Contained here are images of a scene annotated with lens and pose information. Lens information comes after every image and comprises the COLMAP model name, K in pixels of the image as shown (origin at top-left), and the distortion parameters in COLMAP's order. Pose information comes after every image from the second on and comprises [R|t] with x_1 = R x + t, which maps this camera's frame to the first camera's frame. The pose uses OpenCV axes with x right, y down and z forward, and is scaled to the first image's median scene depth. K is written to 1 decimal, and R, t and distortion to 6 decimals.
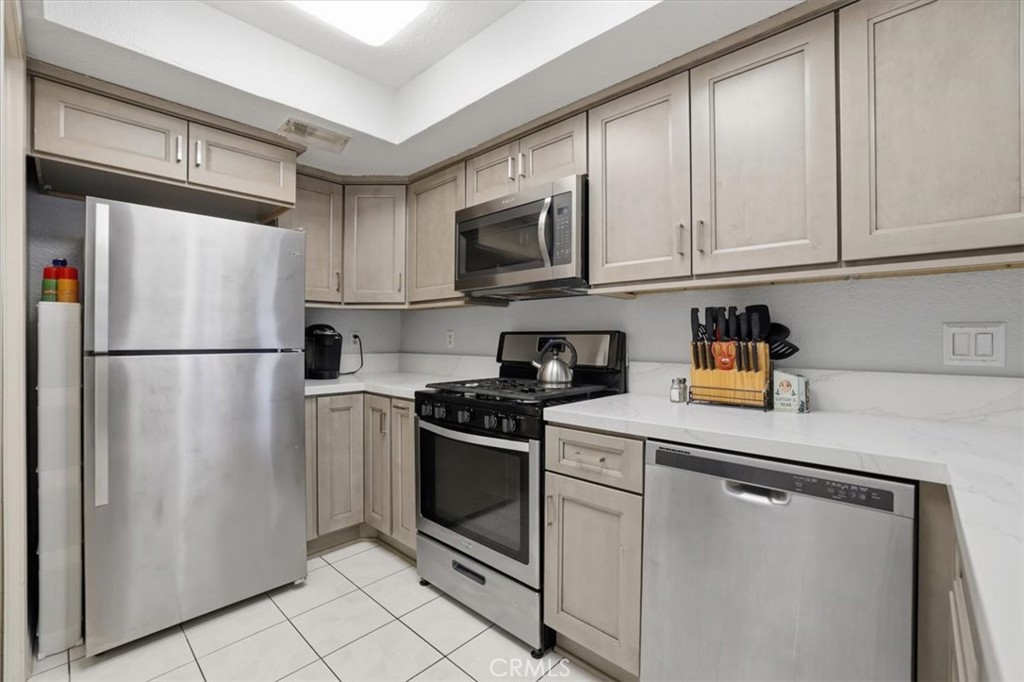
lens RADIAL K [[442.8, 0, 512.8], [0, 442.8, 338.2], [0, 0, 1]] dist [-0.027246, 0.001806]
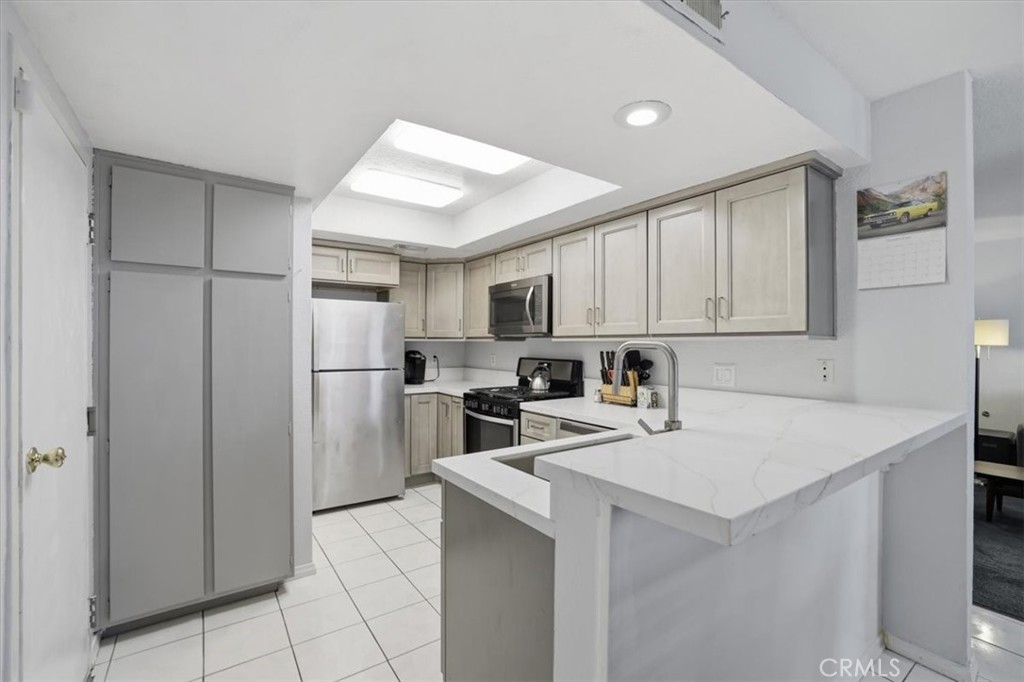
lens RADIAL K [[442.8, 0, 509.4], [0, 442.8, 343.3], [0, 0, 1]] dist [-0.027246, 0.001806]
pose [[0.979899, 0.001948, -0.199485, 0.320956], [-0.002017, 0.999998, -0.000145, -0.080087], [0.199484, 0.000544, 0.979901, -0.714709]]
